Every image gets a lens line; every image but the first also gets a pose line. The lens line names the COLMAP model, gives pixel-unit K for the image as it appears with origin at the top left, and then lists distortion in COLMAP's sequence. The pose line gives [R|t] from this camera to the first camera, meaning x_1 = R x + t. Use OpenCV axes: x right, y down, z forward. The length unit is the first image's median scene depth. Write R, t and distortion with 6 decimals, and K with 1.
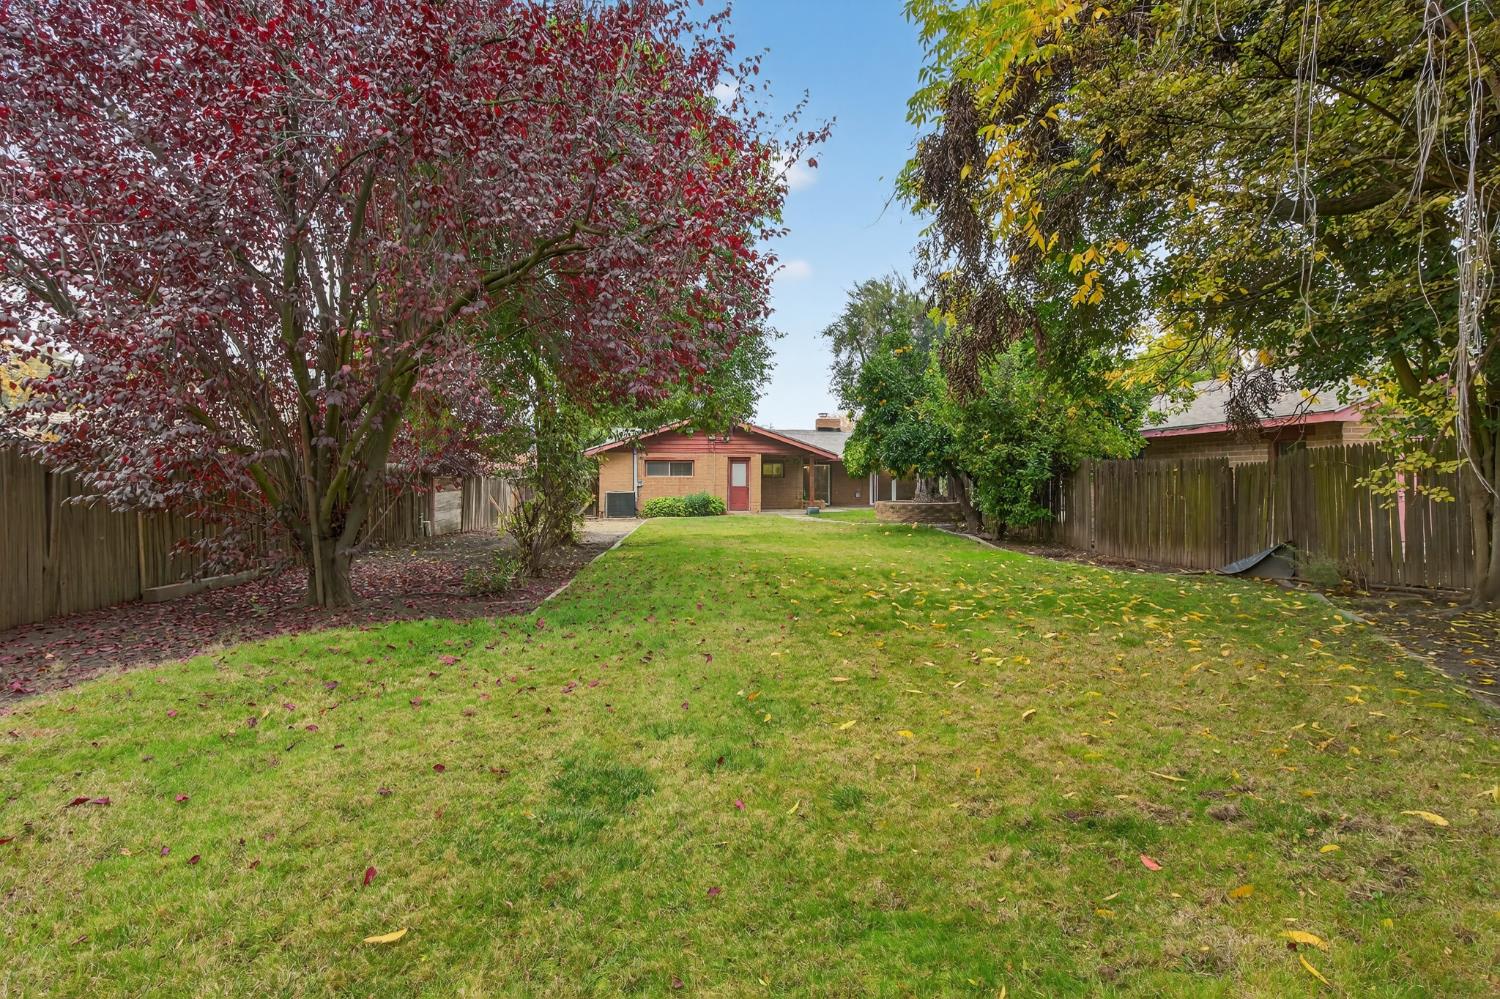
lens RADIAL K [[682.3, 0, 750.6], [0, 682.3, 483.8], [0, 0, 1]] dist [0.000172, -0.000038]
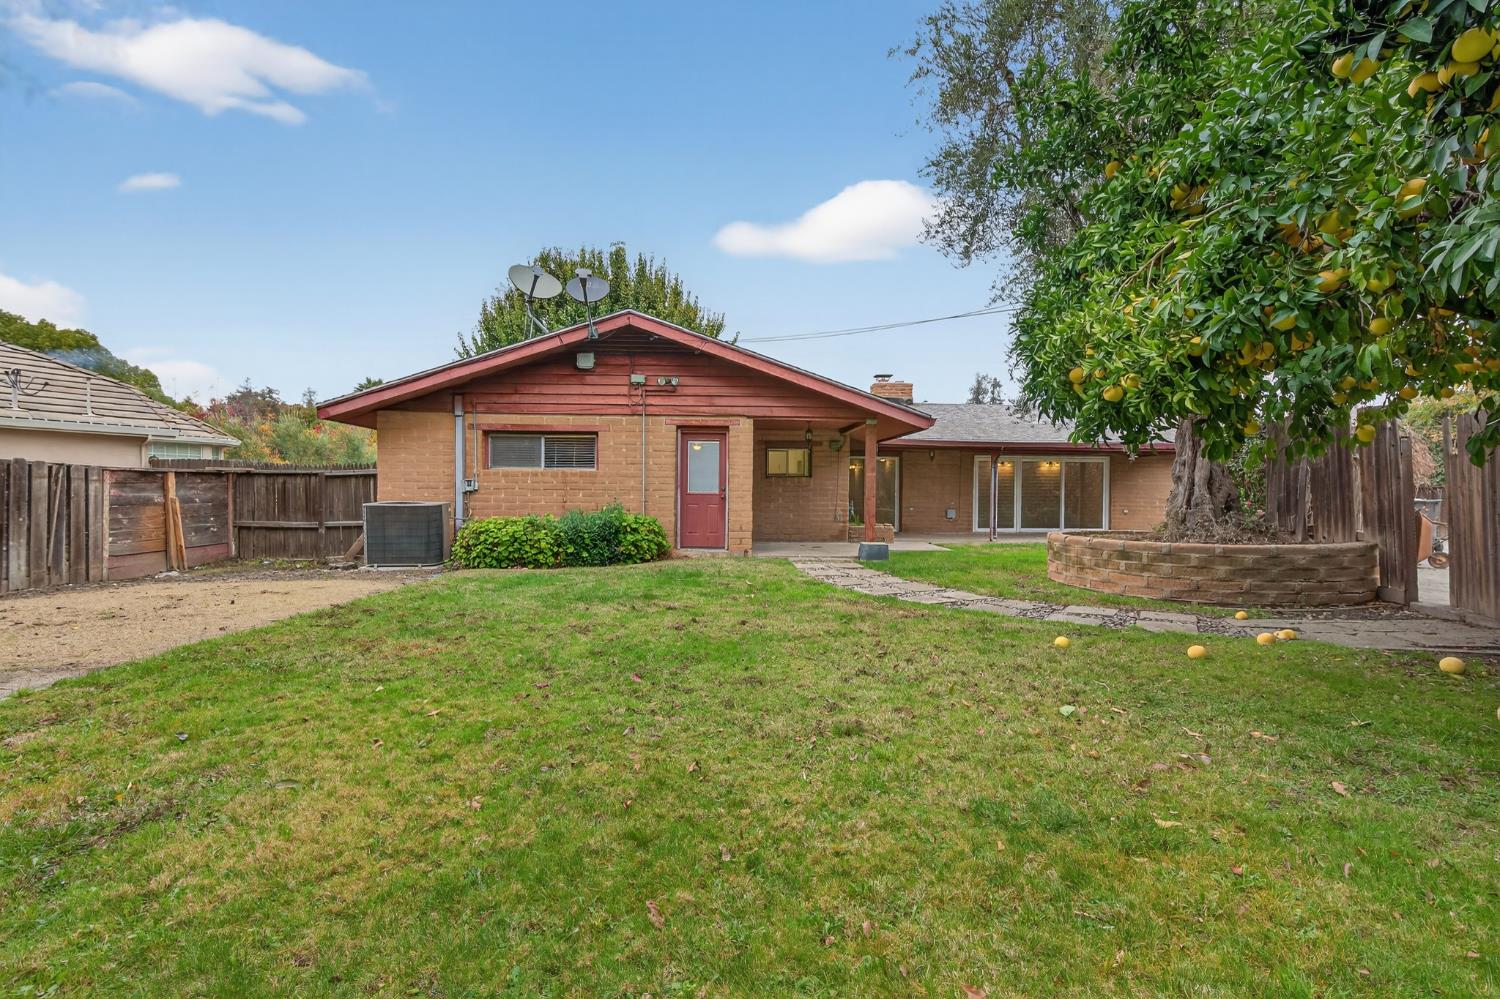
lens RADIAL K [[682.3, 0, 750.6], [0, 682.3, 483.8], [0, 0, 1]] dist [0.000172, -0.000038]
pose [[0.997685, 0.009233, -0.067377, 0.042539], [-0.010669, 0.999723, -0.020983, 0.006441], [0.067164, 0.021653, 0.997507, 0.576603]]
